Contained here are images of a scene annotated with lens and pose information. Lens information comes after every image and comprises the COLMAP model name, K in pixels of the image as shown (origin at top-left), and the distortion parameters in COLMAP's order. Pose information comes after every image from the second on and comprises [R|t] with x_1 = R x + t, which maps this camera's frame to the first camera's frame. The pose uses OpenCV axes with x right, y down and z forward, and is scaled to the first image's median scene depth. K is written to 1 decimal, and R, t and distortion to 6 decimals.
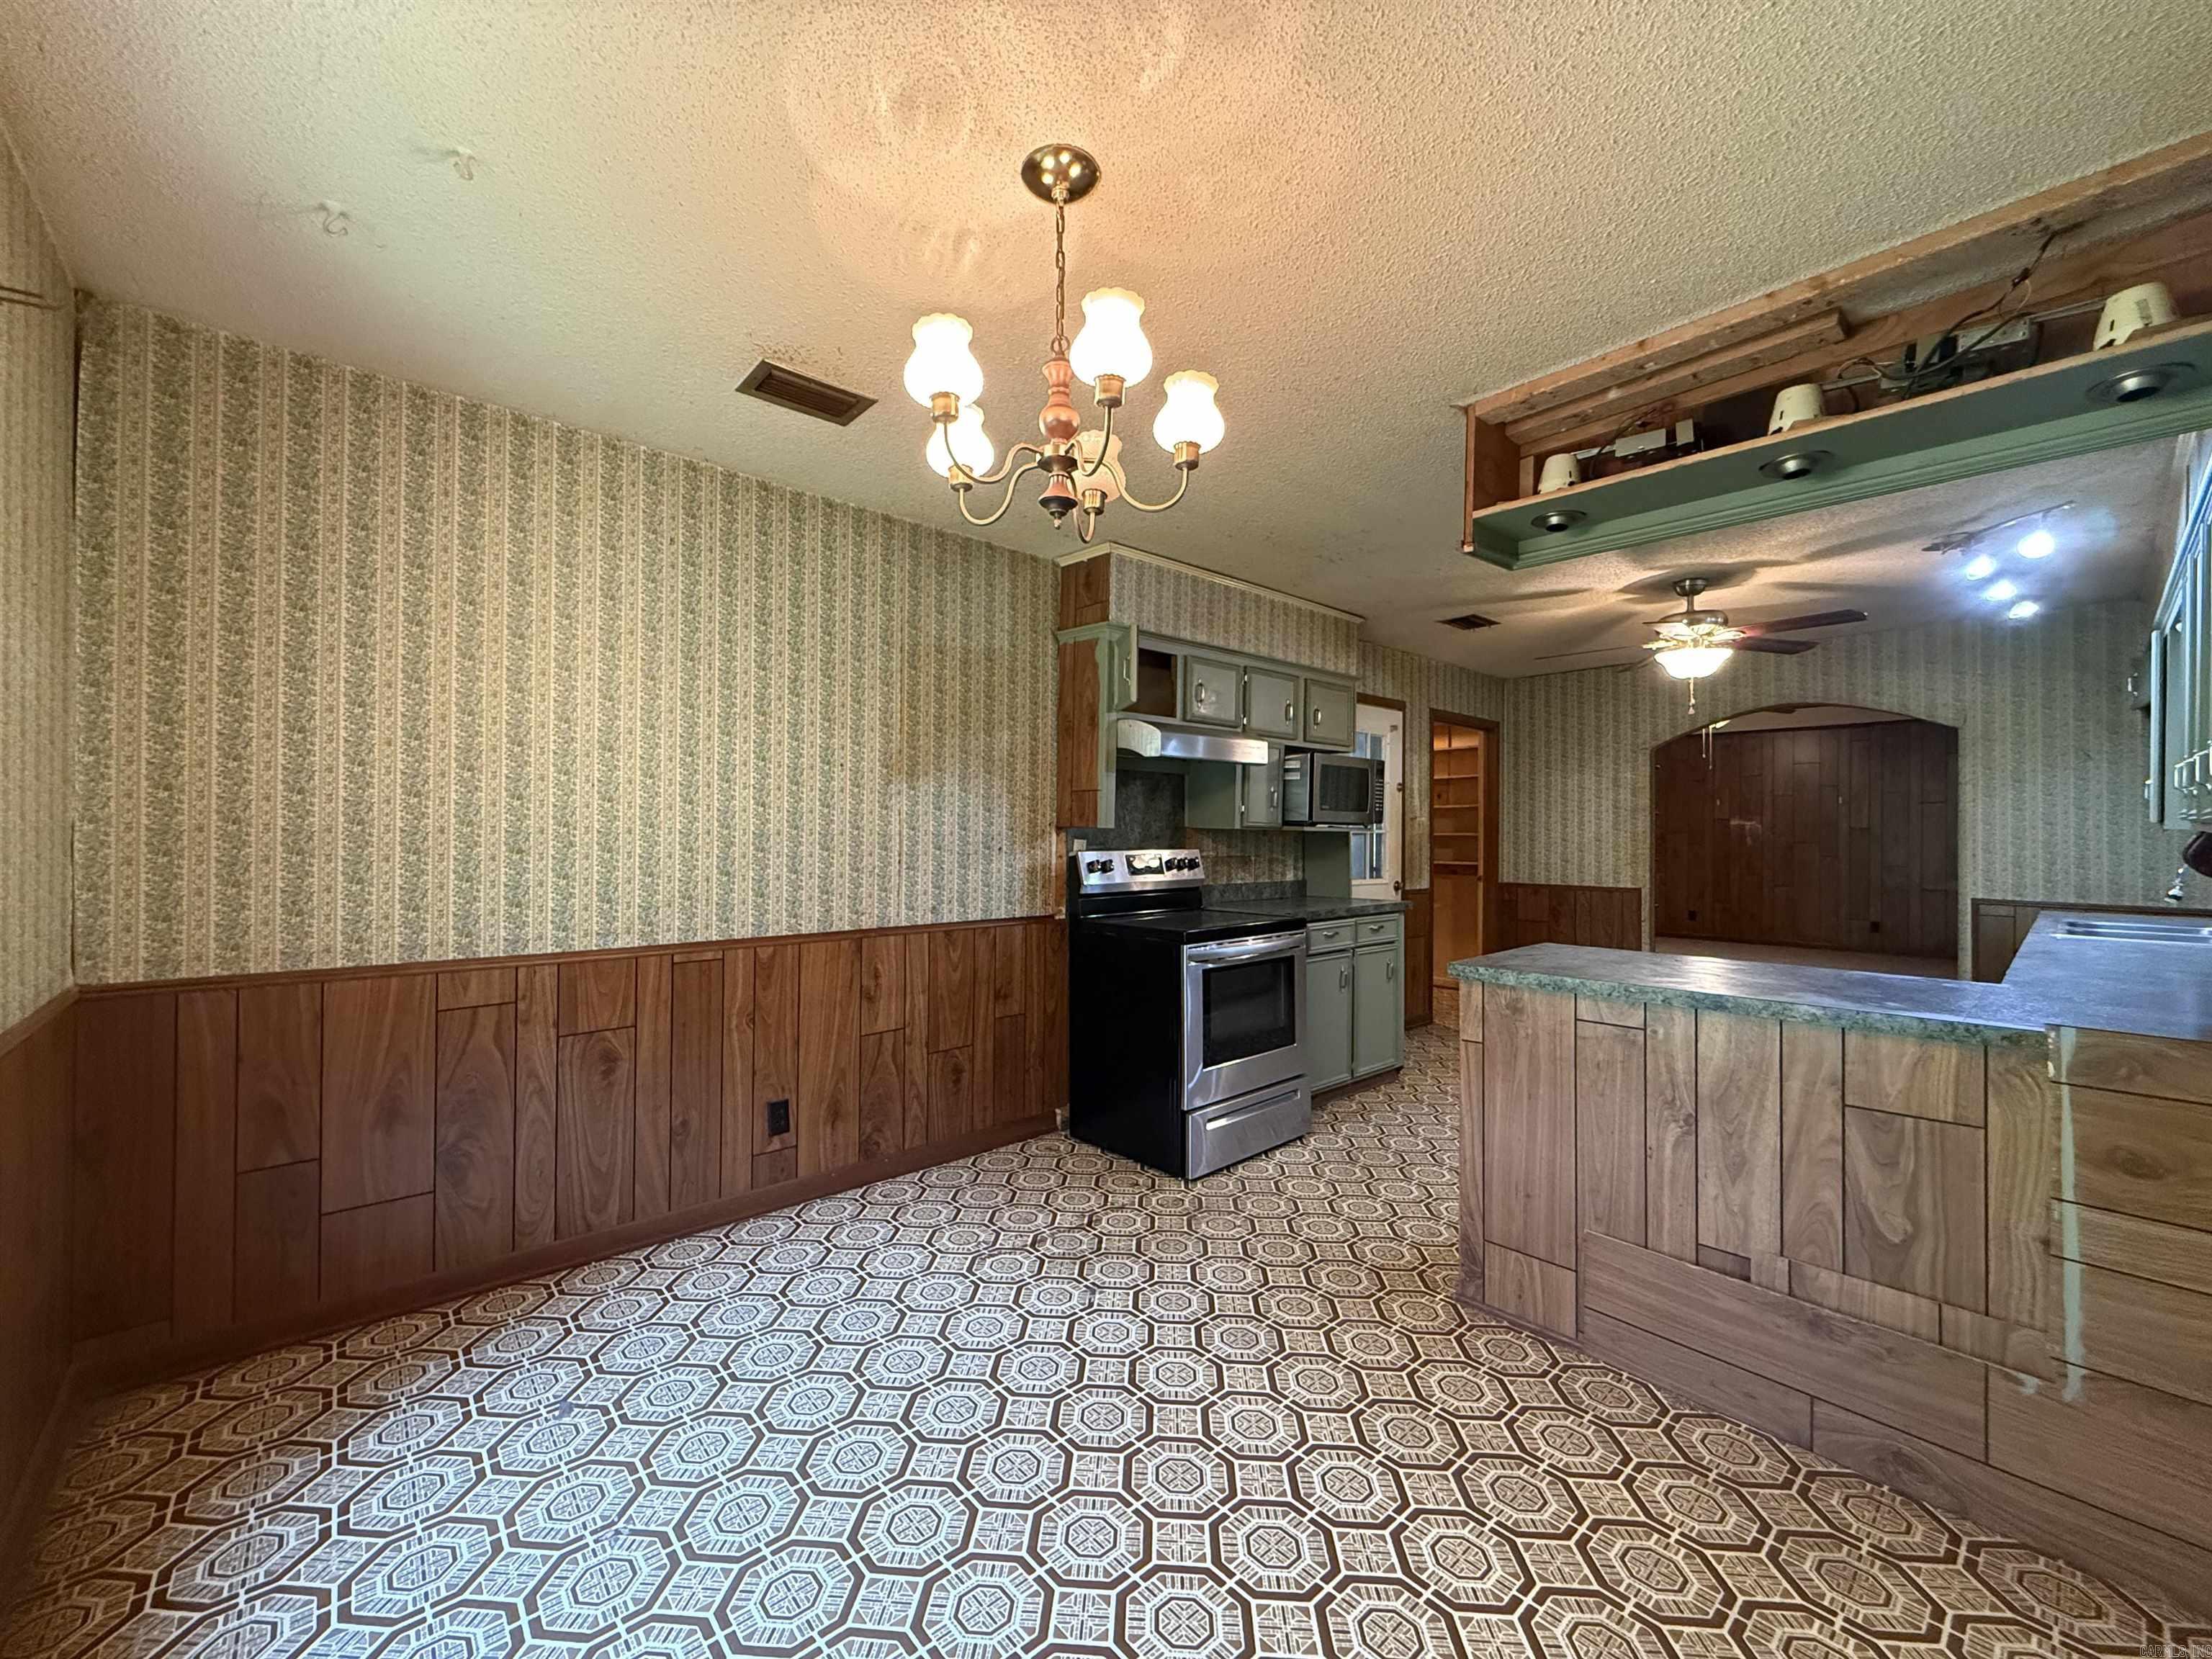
lens RADIAL K [[884.0, 0, 1098.4], [0, 884.0, 826.8], [0, 0, 1]] dist [0.000844, -0.000103]
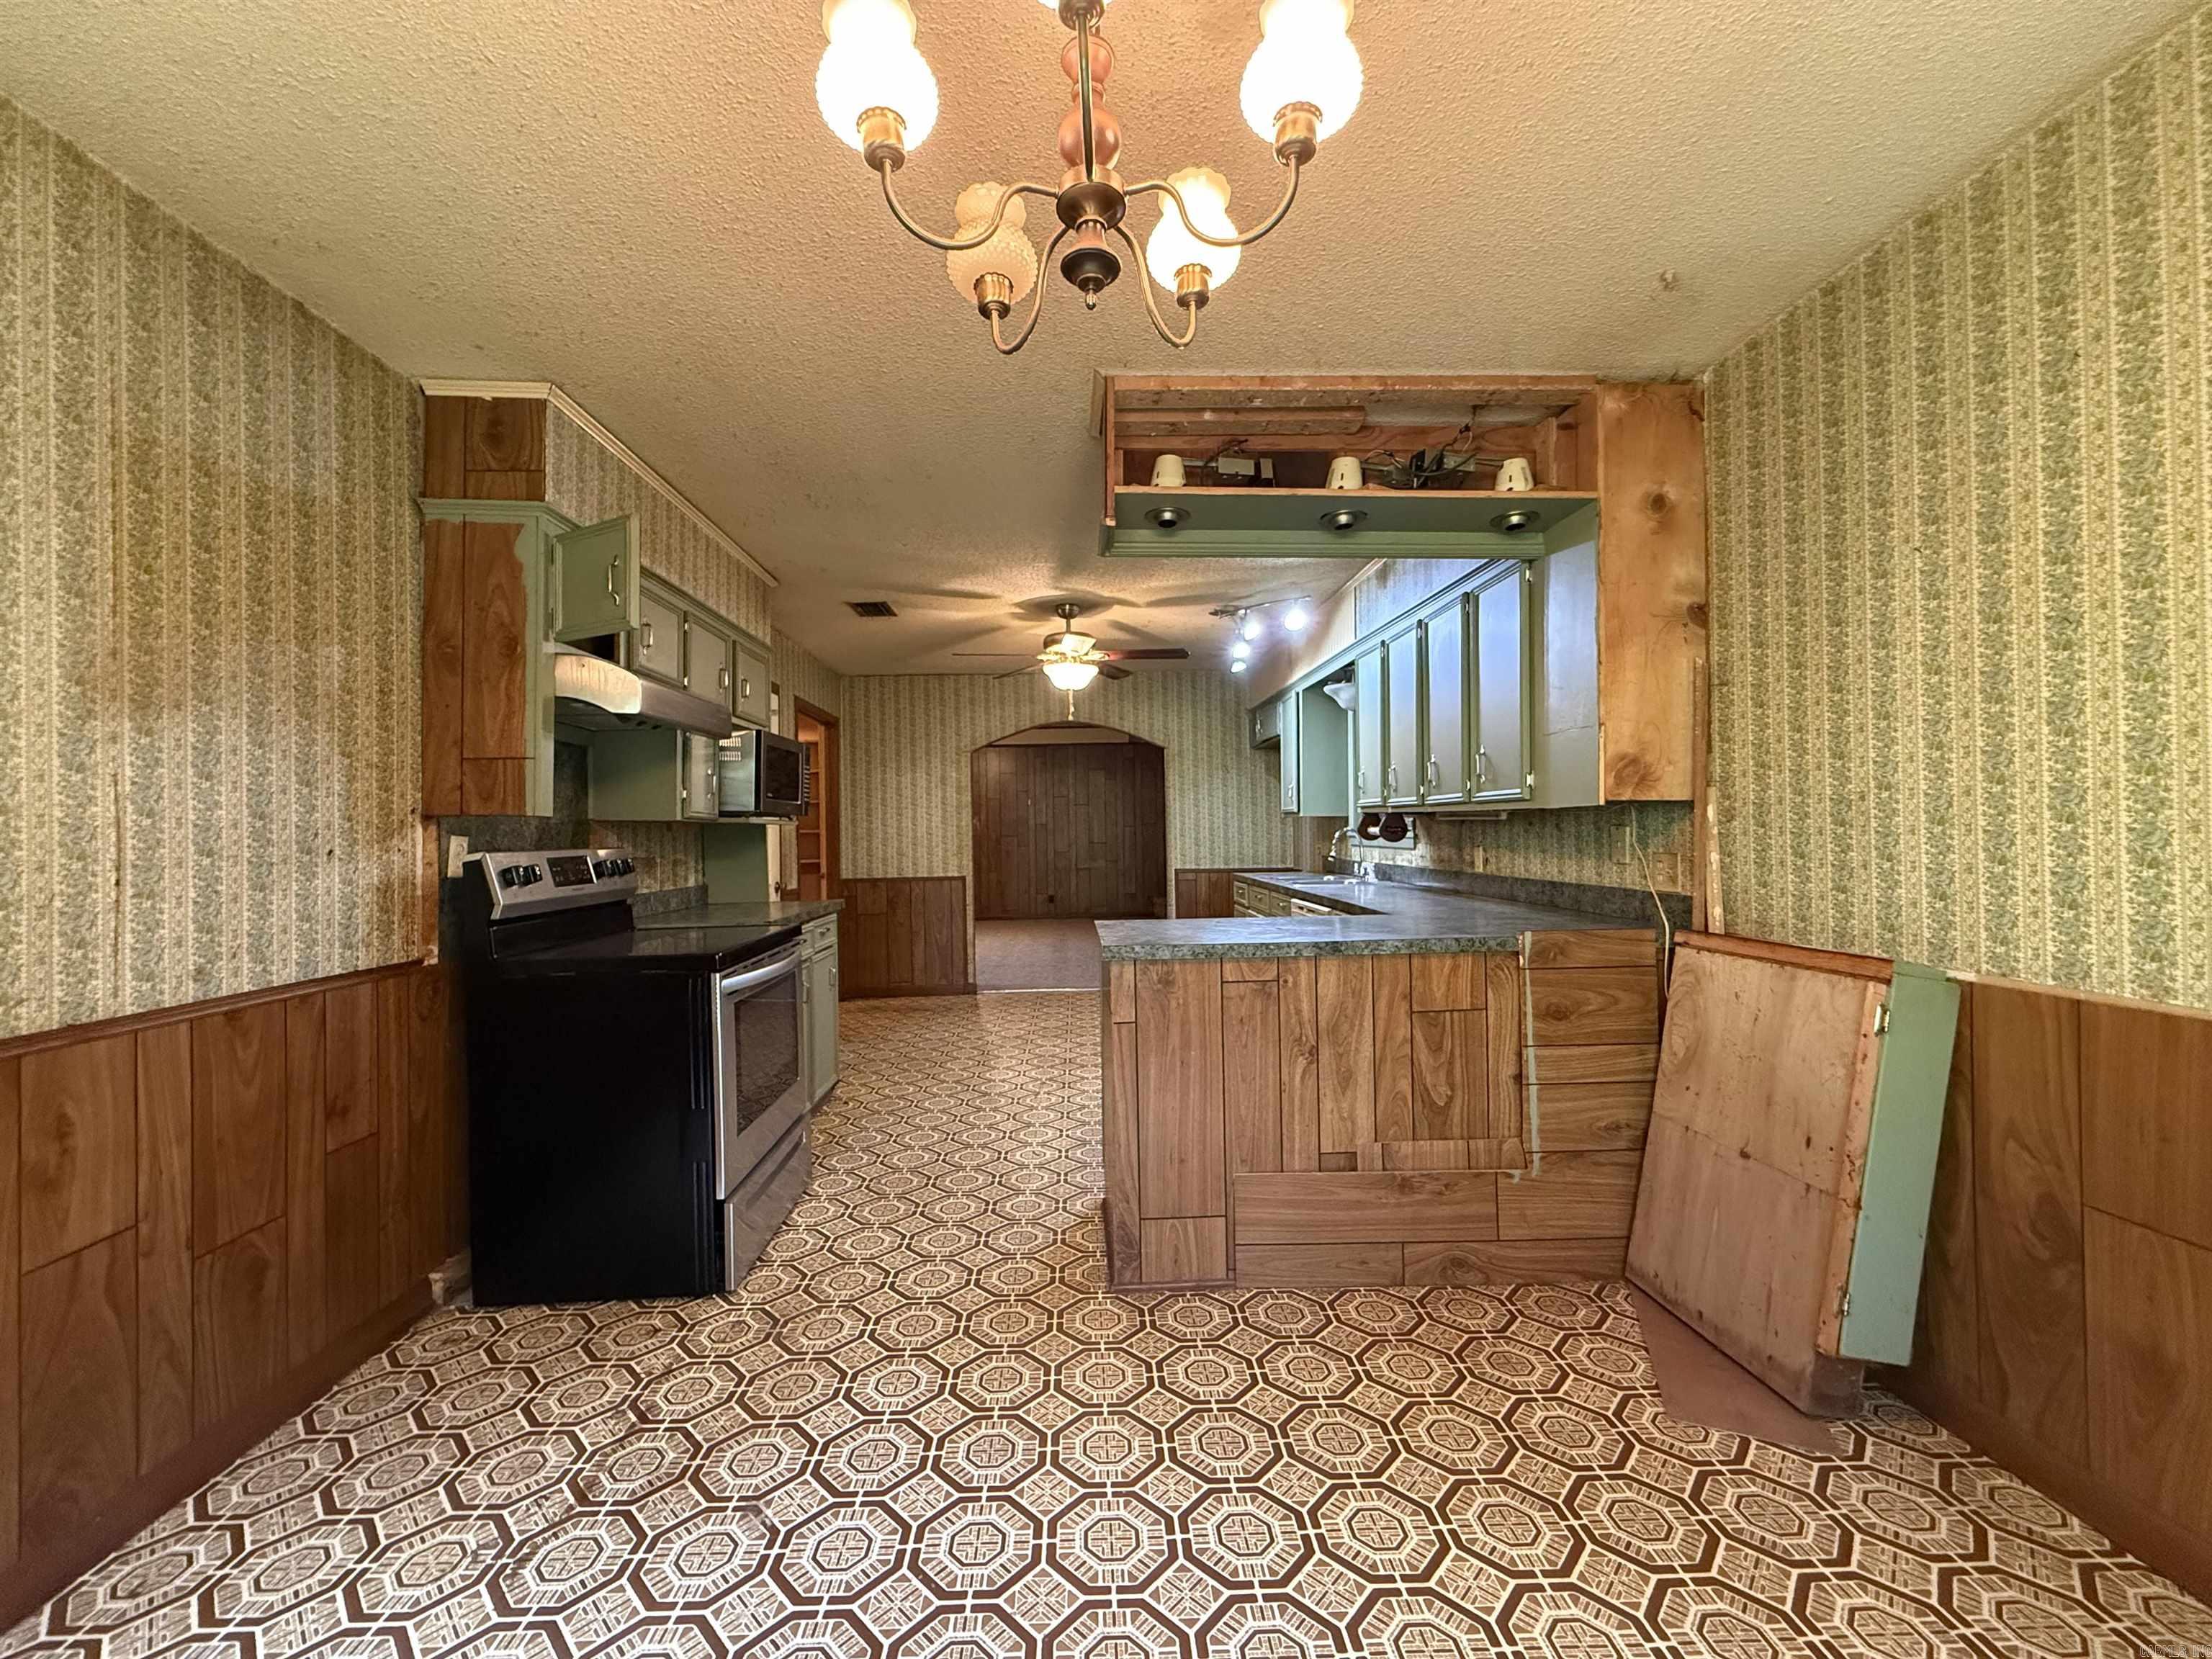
lens RADIAL K [[884.0, 0, 1105.3], [0, 884.0, 827.3], [0, 0, 1]] dist [0.000844, -0.000103]
pose [[0.638266, -0.010224, 0.769748, -0.249168], [0.014861, 0.999889, 0.000958, 0.016855], [-0.769673, 0.010828, 0.638347, 0.275776]]
